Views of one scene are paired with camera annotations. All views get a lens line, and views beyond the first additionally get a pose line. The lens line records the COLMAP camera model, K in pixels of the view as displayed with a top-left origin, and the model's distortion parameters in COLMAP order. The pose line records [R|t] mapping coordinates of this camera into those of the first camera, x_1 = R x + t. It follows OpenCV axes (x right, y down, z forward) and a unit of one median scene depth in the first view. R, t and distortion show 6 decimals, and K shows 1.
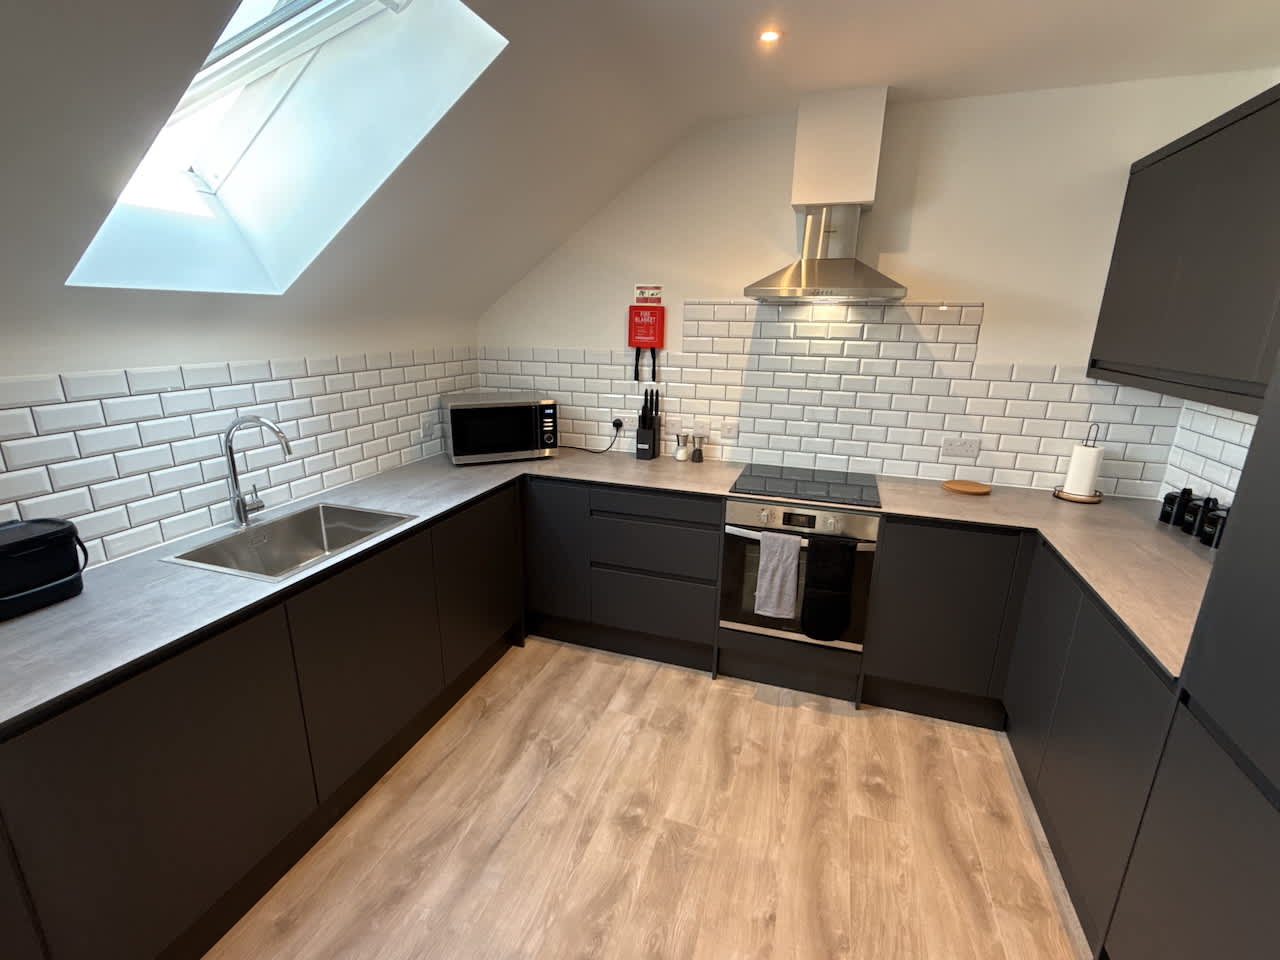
lens RADIAL K [[581.8, 0, 637.3], [0, 581.8, 481.5], [0, 0, 1]] dist [0.005693, -0.000492]
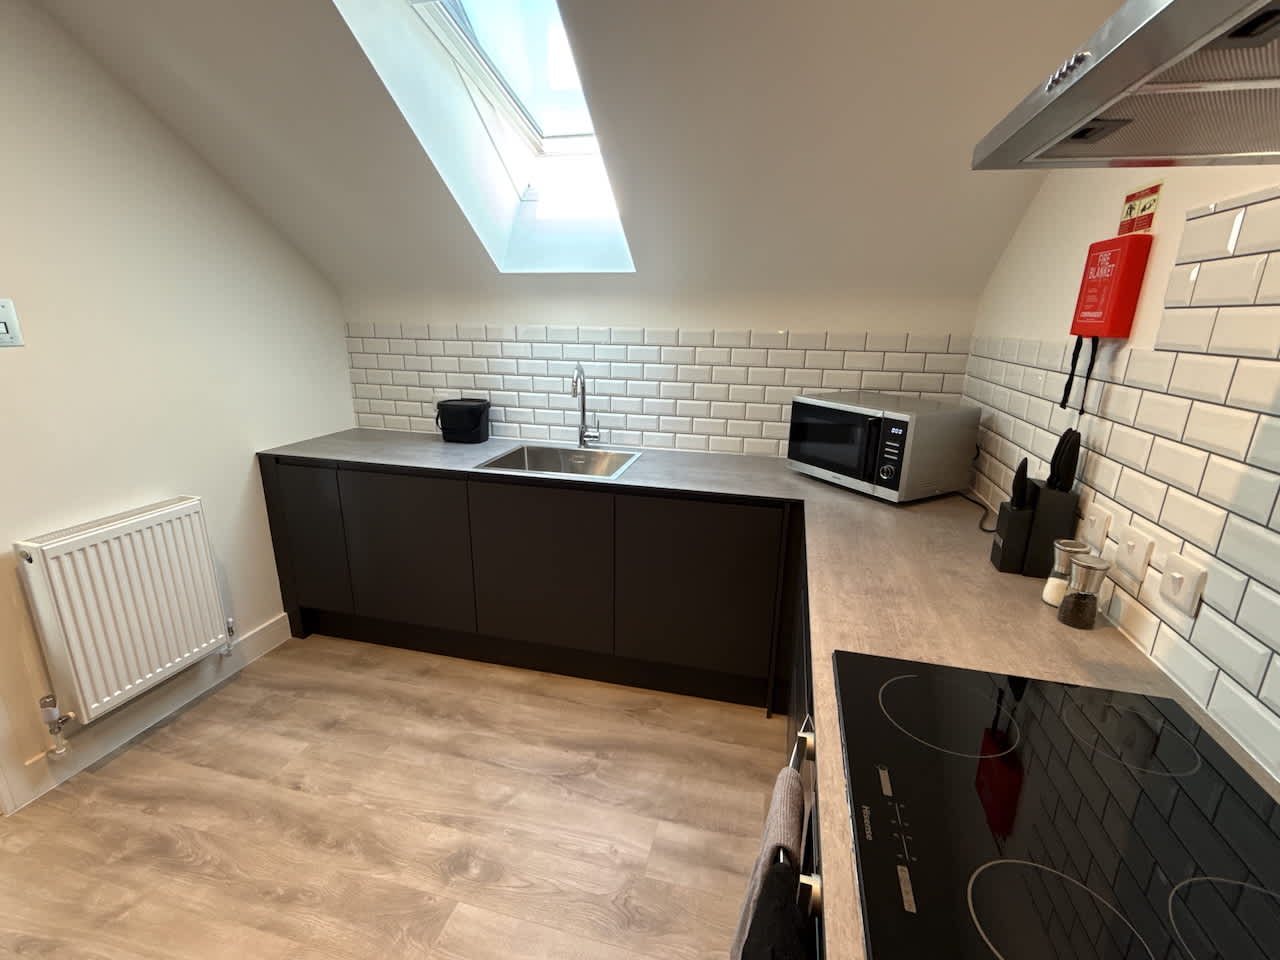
lens RADIAL K [[581.8, 0, 637.7], [0, 581.8, 471.1], [0, 0, 1]] dist [0.005693, -0.000492]
pose [[0.070445, 0.242704, -0.967539, 0.562278], [-0.273967, 0.937357, 0.215185, -0.170539], [0.959156, 0.249915, 0.132525, 0.801170]]
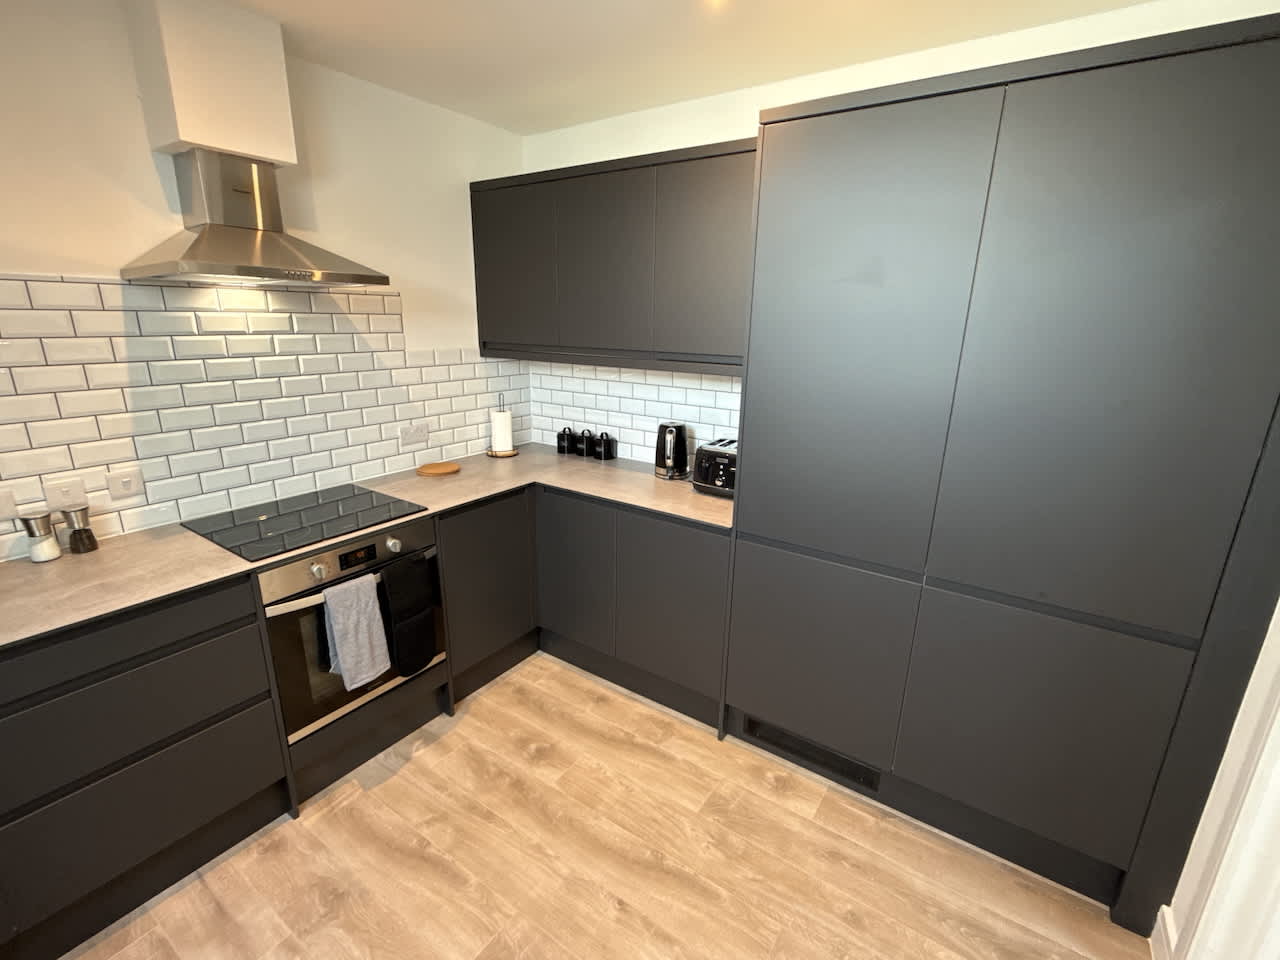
lens RADIAL K [[581.8, 0, 642.6], [0, 581.8, 481.2], [0, 0, 1]] dist [0.005693, -0.000492]
pose [[0.267338, -0.275261, 0.923451, -0.342192], [0.246196, 0.946036, 0.210720, -0.108508], [-0.931621, 0.171017, 0.320679, 0.348020]]
